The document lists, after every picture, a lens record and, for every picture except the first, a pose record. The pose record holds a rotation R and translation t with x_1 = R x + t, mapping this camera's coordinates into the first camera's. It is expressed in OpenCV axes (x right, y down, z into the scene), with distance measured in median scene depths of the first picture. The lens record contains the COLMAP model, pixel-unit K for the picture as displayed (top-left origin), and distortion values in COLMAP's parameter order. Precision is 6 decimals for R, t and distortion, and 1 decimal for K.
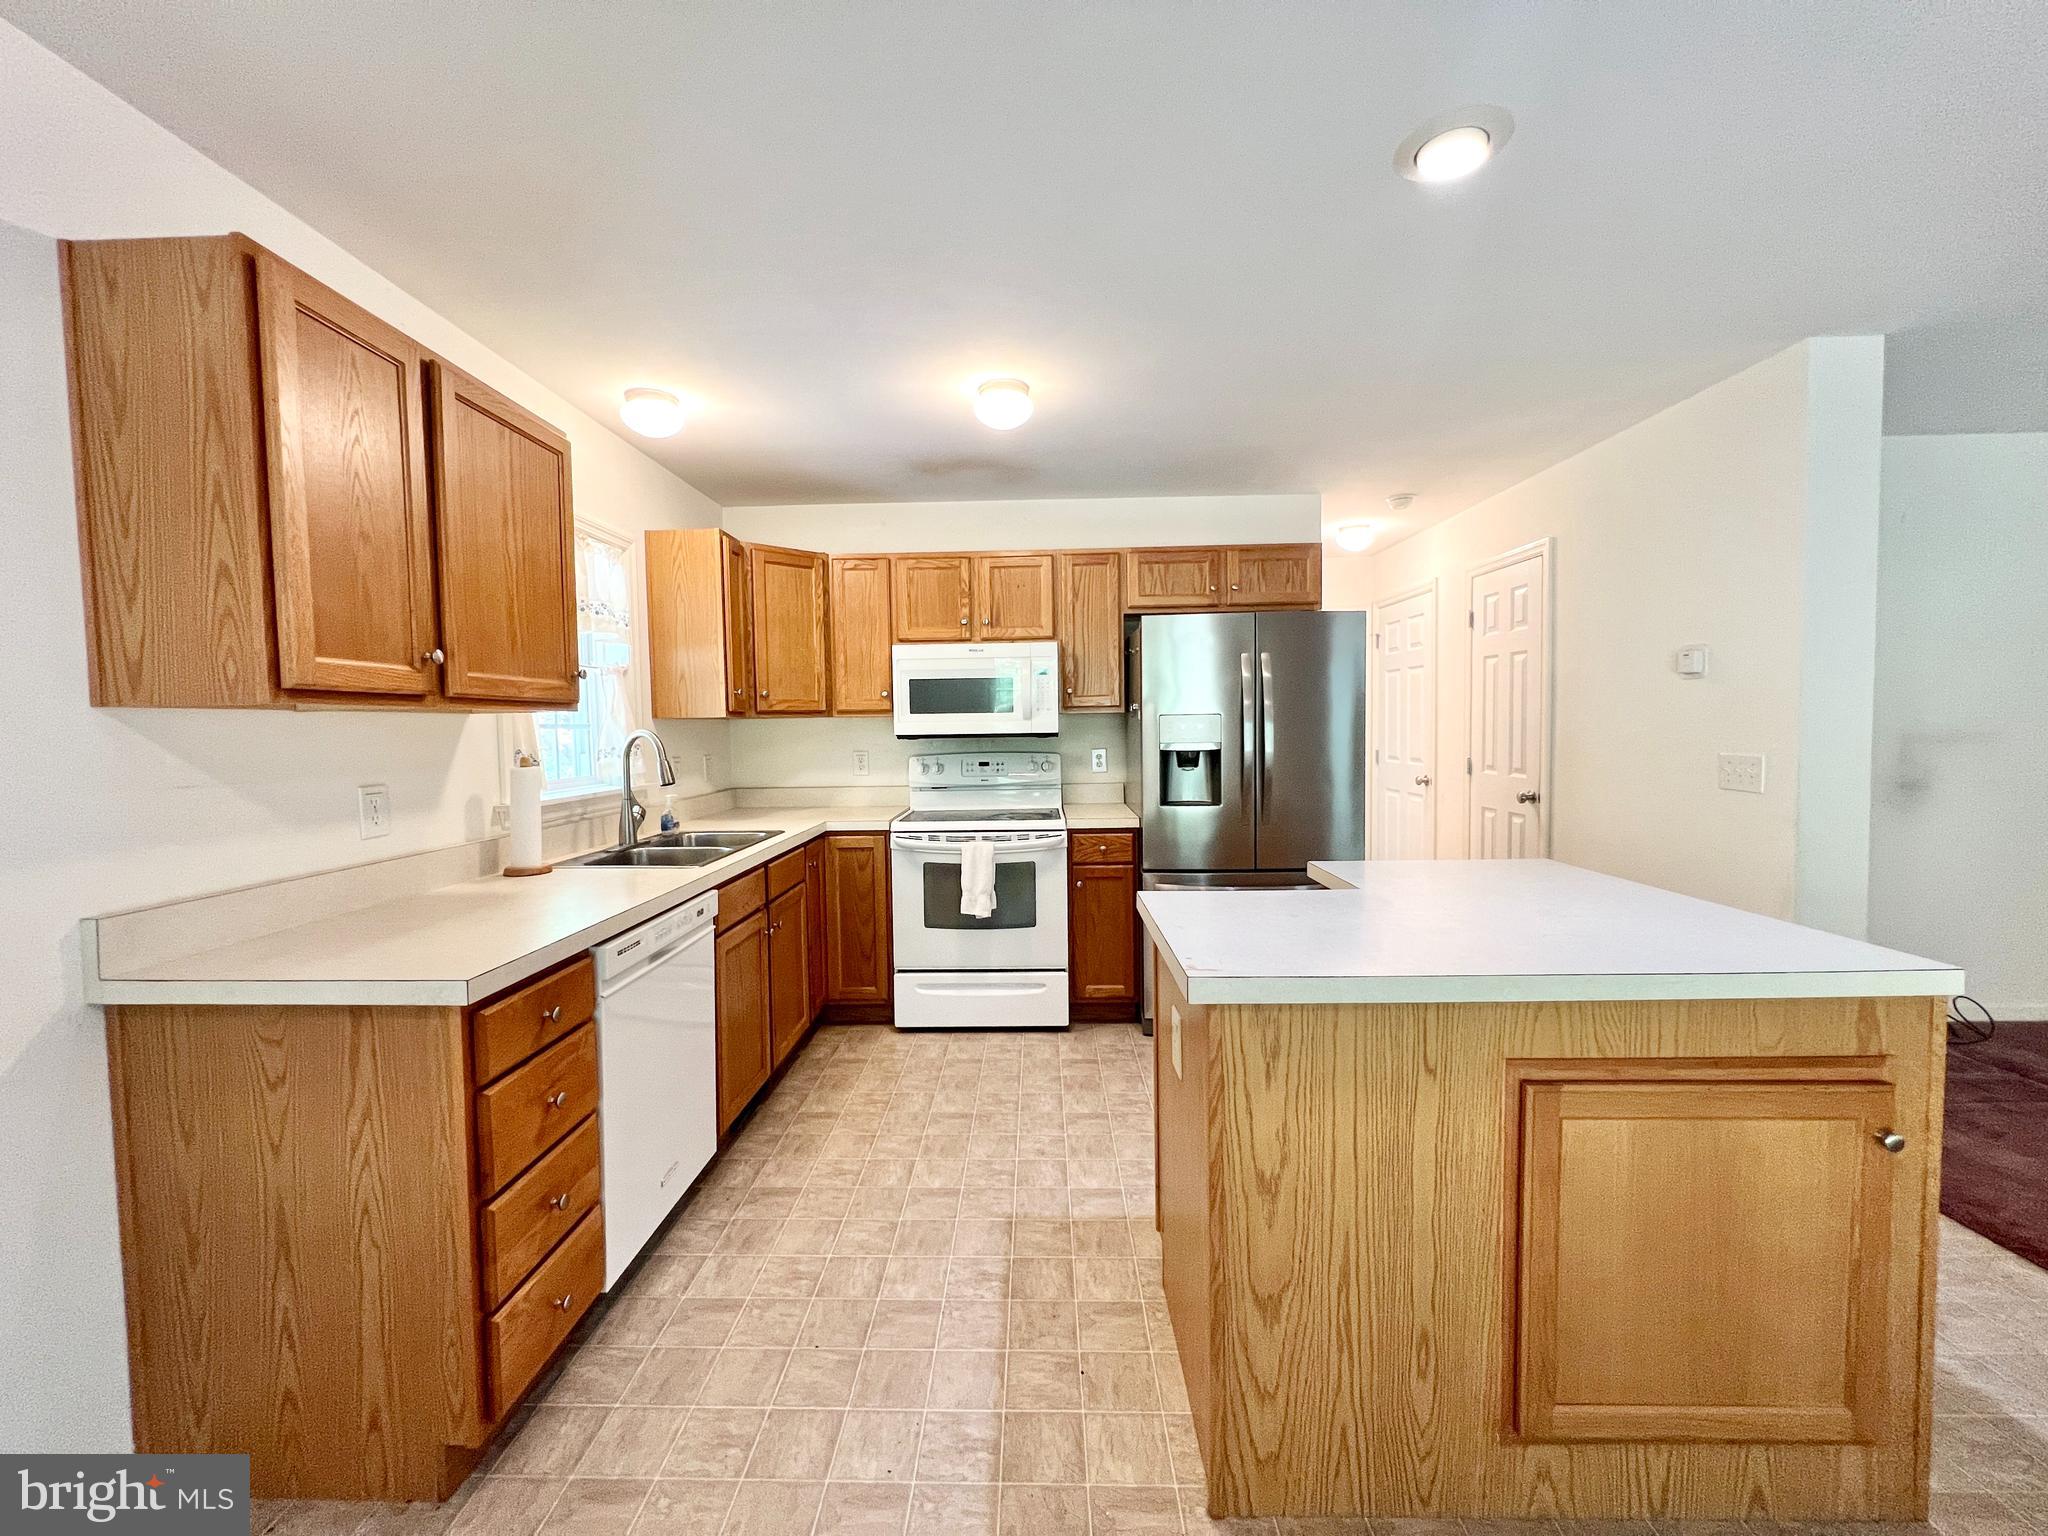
lens RADIAL K [[832.3, 0, 1002.0], [0, 832.3, 761.6], [0, 0, 1]] dist [0.000247, -0.000015]
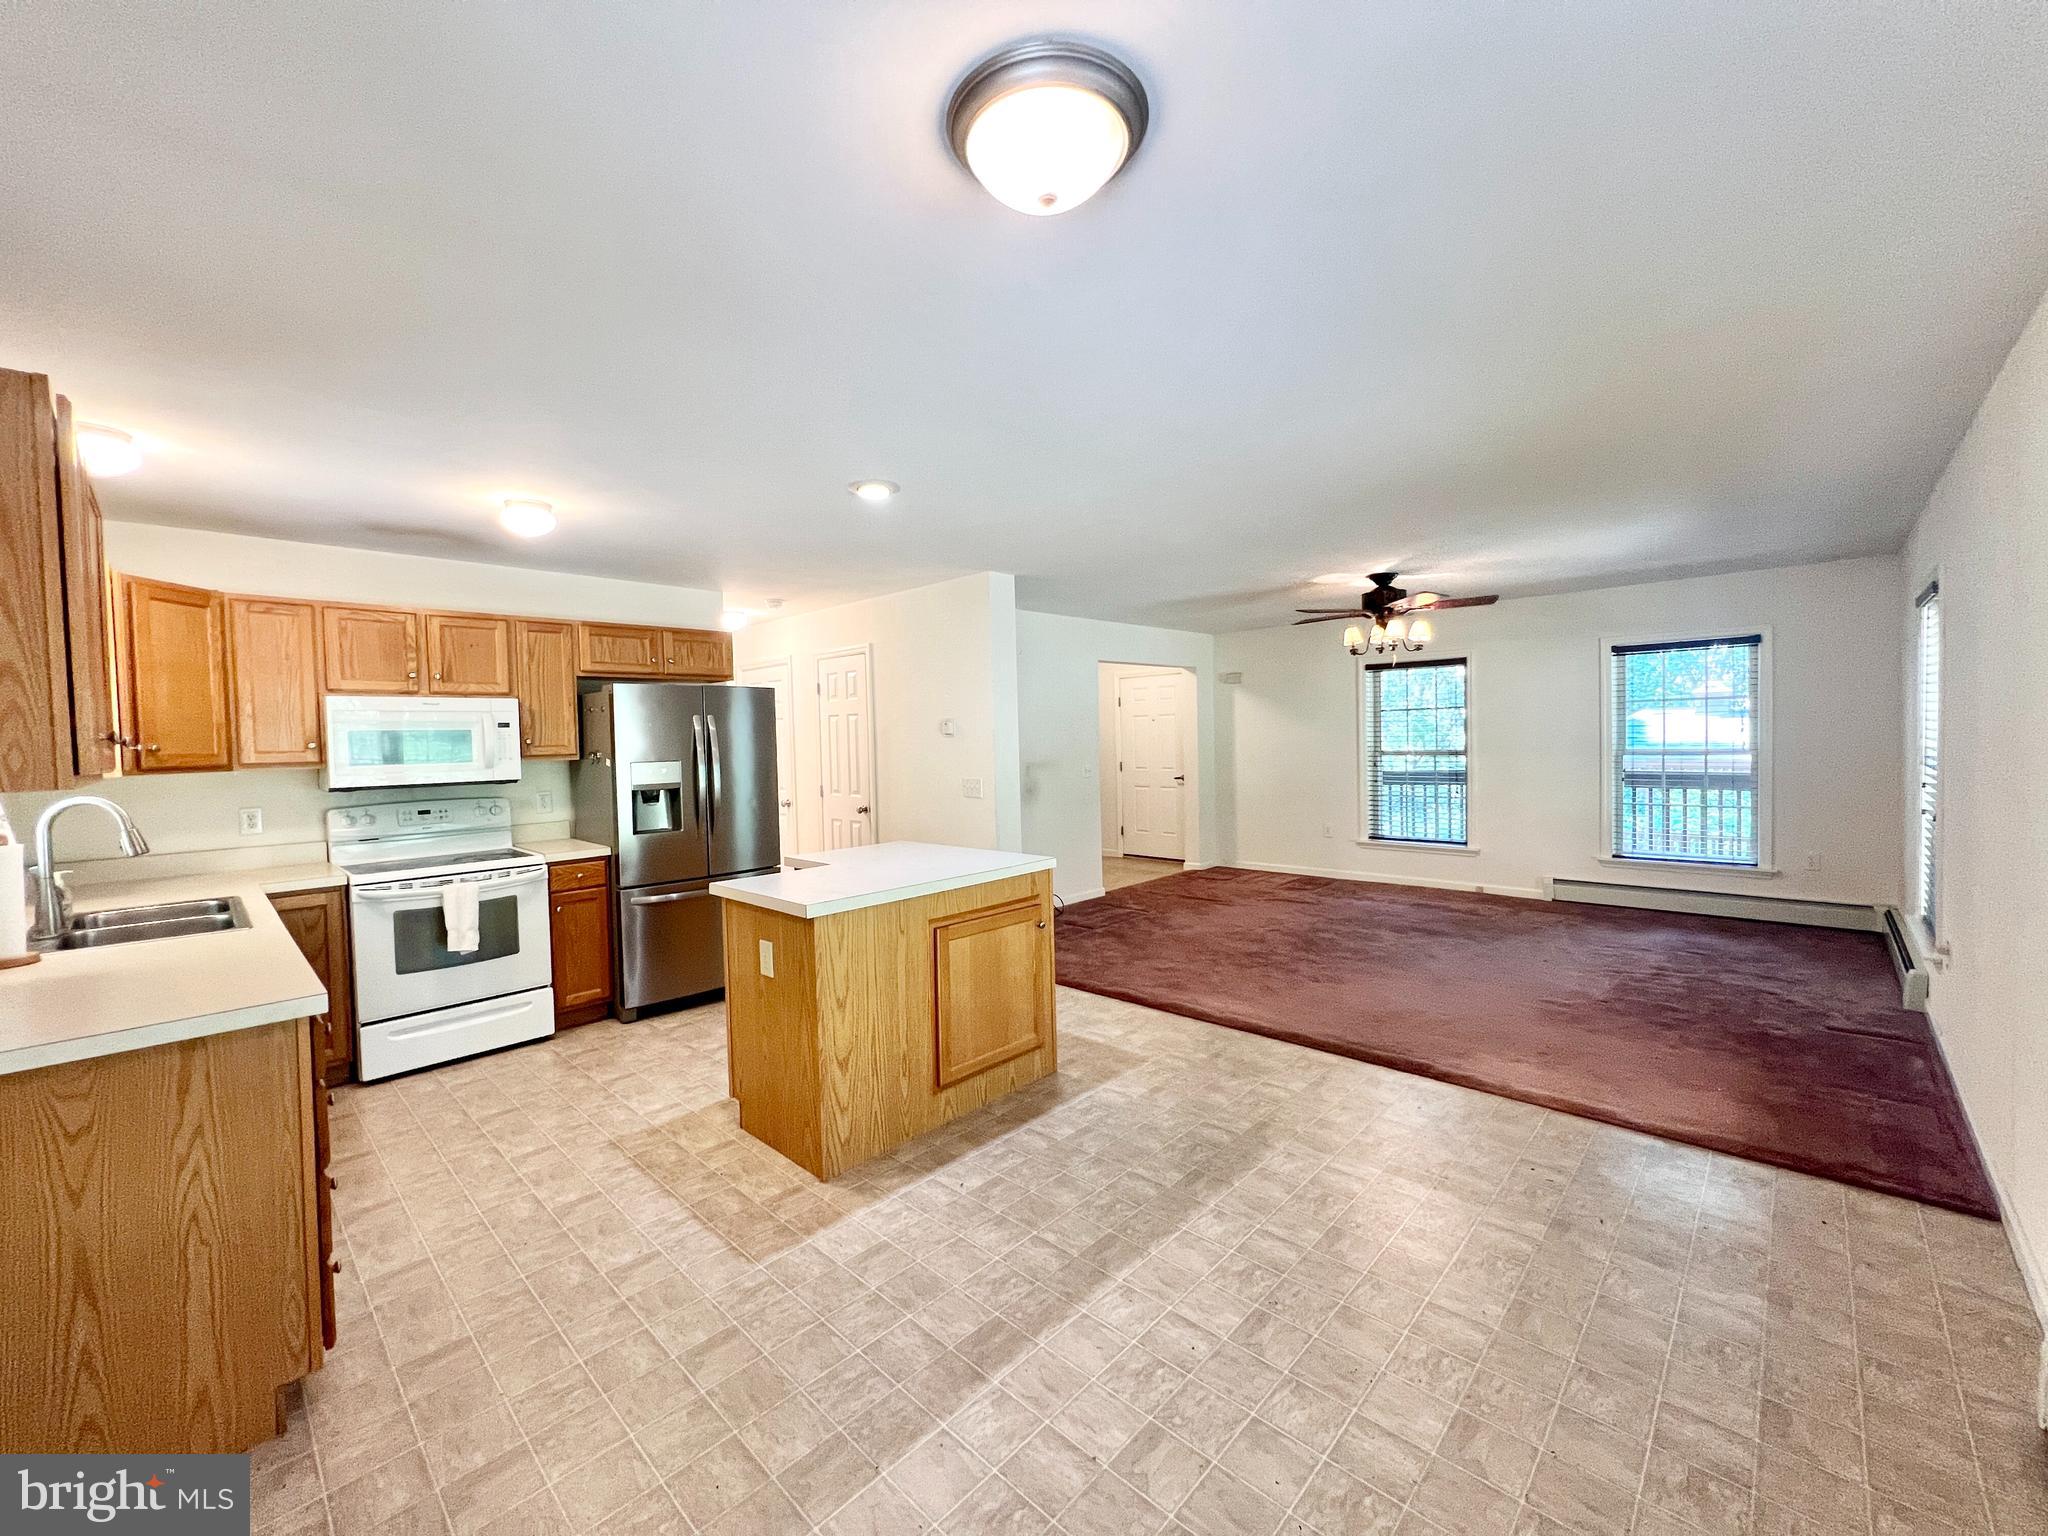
lens RADIAL K [[813.8, 0, 1020.3], [0, 813.8, 759.9], [0, 0, 1]] dist [0.002686, 0.000360]
pose [[0.674406, -0.020727, 0.738070, -0.311000], [0.048281, 0.998705, -0.016070, -0.011710], [-0.736780, 0.046472, 0.674533, -0.255137]]
